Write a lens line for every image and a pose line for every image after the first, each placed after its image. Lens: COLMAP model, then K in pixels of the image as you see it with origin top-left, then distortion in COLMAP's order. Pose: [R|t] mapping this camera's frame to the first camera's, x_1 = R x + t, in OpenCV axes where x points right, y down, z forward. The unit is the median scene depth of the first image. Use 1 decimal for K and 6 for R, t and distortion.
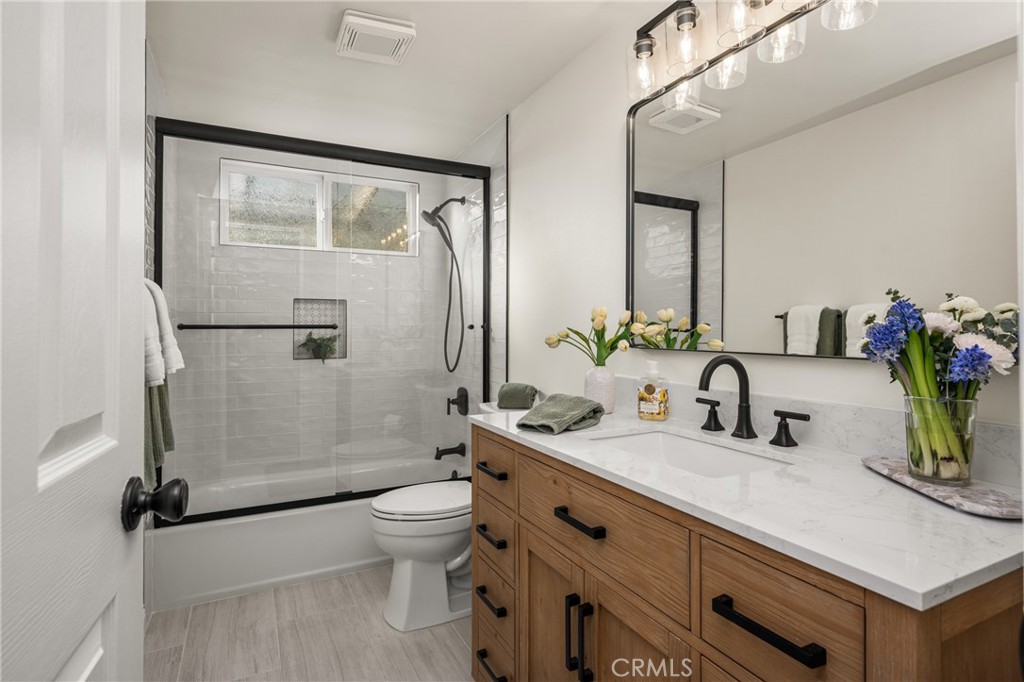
lens RADIAL K [[519.2, 0, 510.3], [0, 519.2, 339.7], [0, 0, 1]] dist [-0.010532, 0.000697]
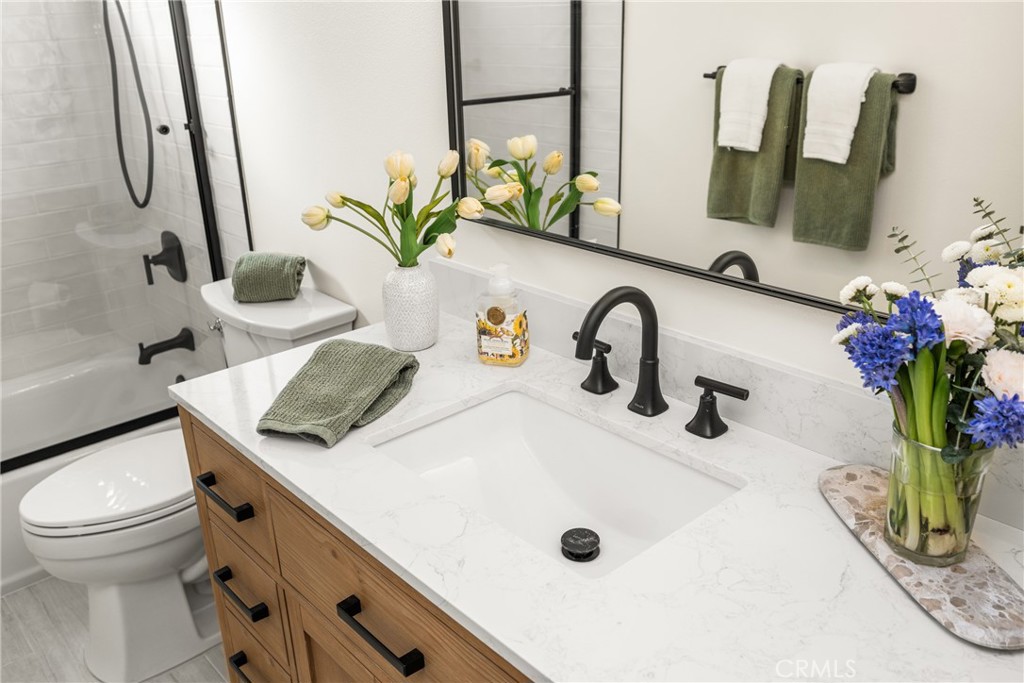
lens RADIAL K [[837.4, 0, 514.0], [0, 837.4, 340.5], [0, 0, 1]] dist [-0.011582, -0.001286]
pose [[0.964118, -0.118586, 0.237517, 0.066608], [0.027027, 0.933883, 0.356557, -0.203634], [-0.264095, -0.337343, 0.903578, 0.156950]]
